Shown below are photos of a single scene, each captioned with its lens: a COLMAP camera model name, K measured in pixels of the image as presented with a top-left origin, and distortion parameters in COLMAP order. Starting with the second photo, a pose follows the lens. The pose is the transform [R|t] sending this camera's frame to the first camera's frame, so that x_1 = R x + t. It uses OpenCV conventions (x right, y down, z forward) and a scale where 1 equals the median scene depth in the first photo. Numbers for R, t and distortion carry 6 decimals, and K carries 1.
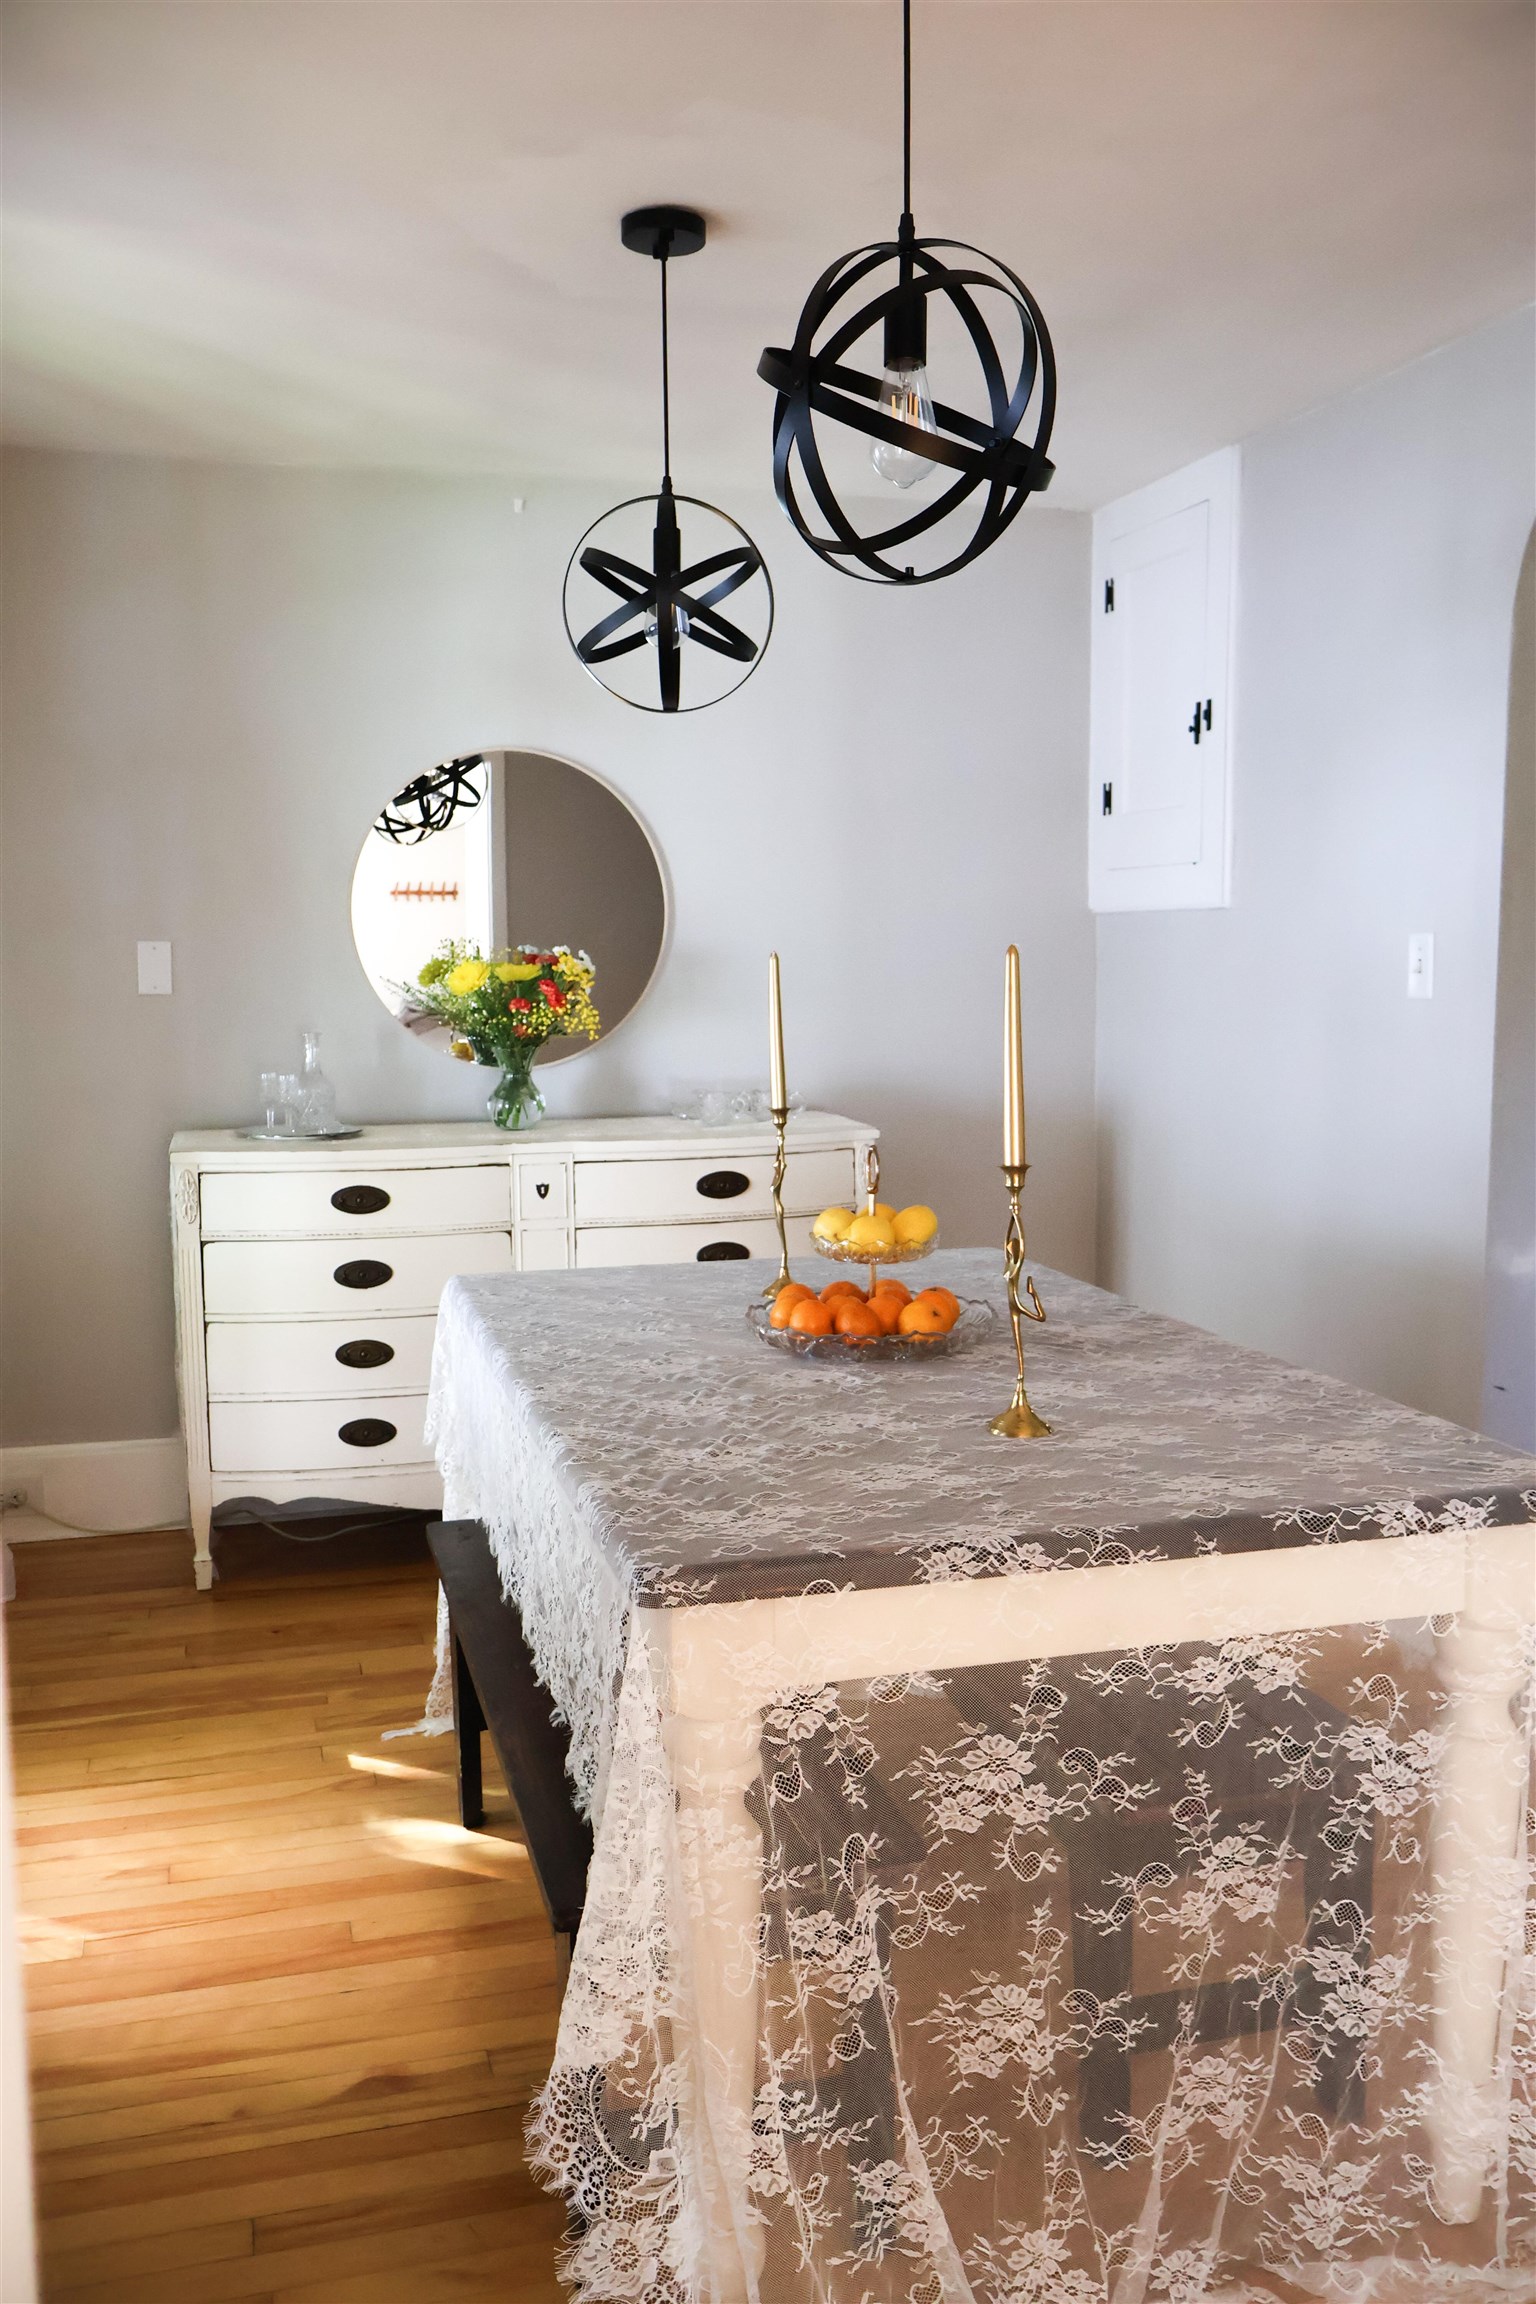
lens RADIAL K [[1926.9, 0, 768.0], [0, 1926.9, 1152.0], [0, 0, 1]] dist [-0.008759, 0.005903]
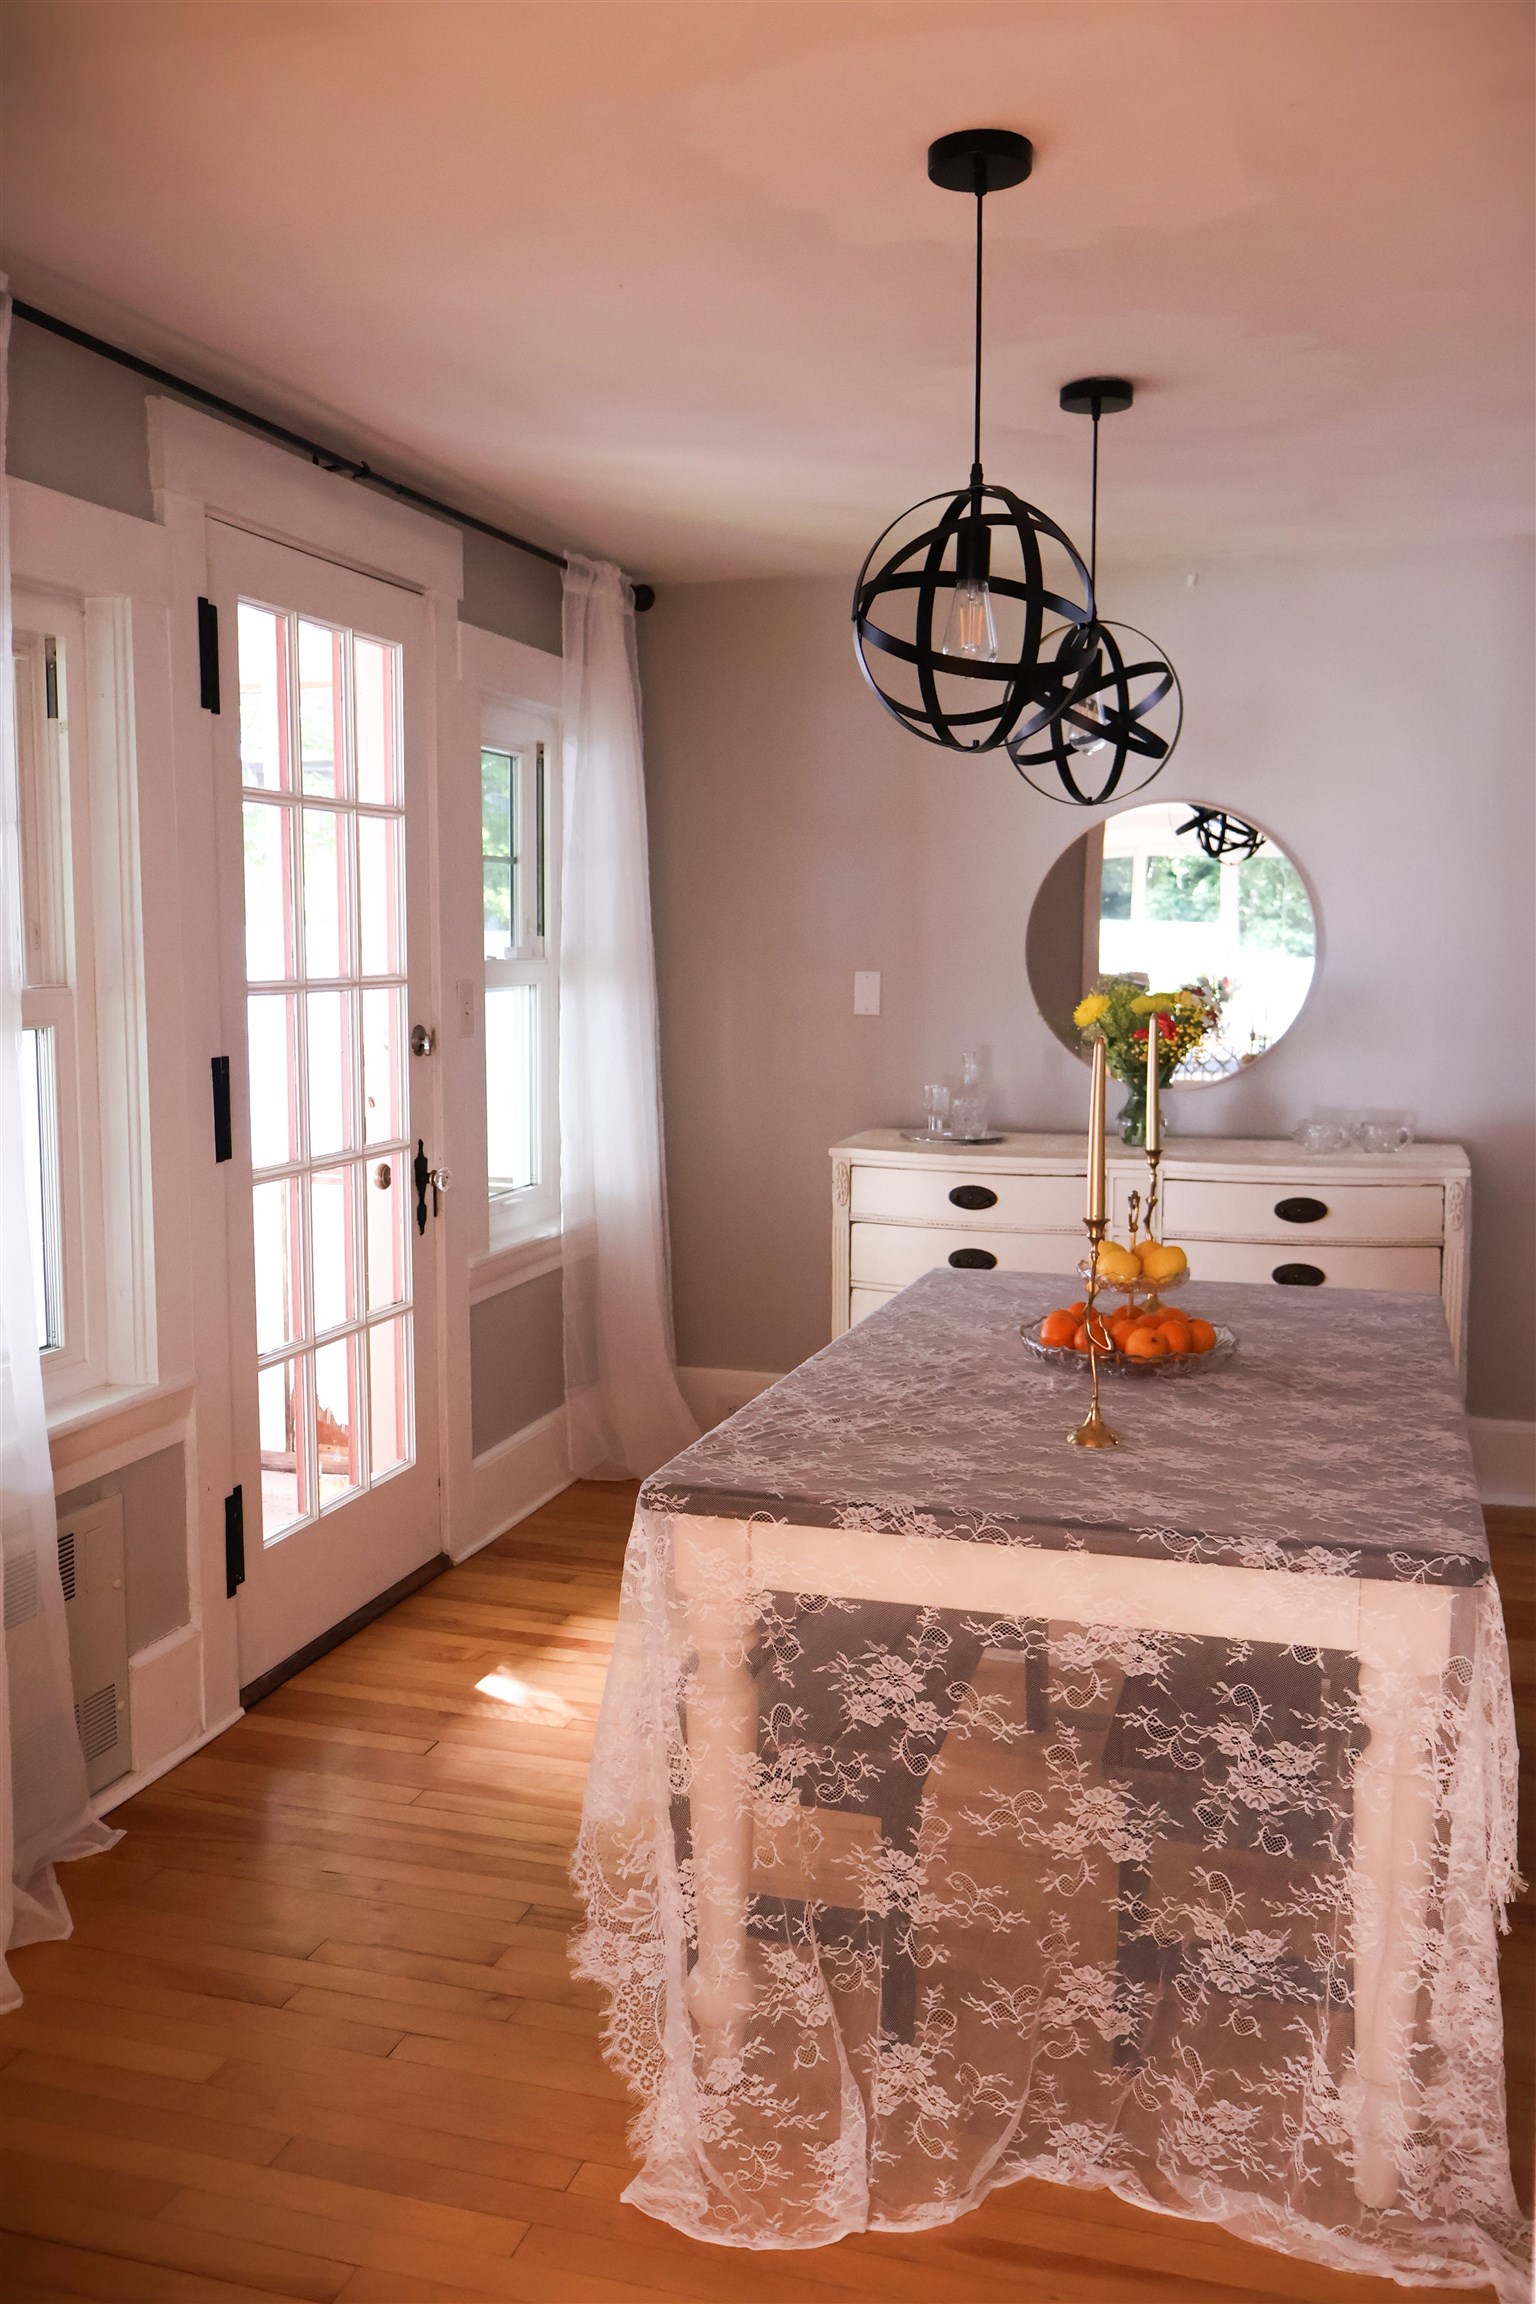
lens RADIAL K [[1916.4, 0, 768.0], [0, 1916.4, 1152.0], [0, 0, 1]] dist [-0.009006, 0.004496]
pose [[0.843278, 0.068277, -0.533123, 0.685009], [-0.062006, 0.997634, 0.029688, -0.067344], [0.533889, 0.008022, 0.845517, -0.136895]]
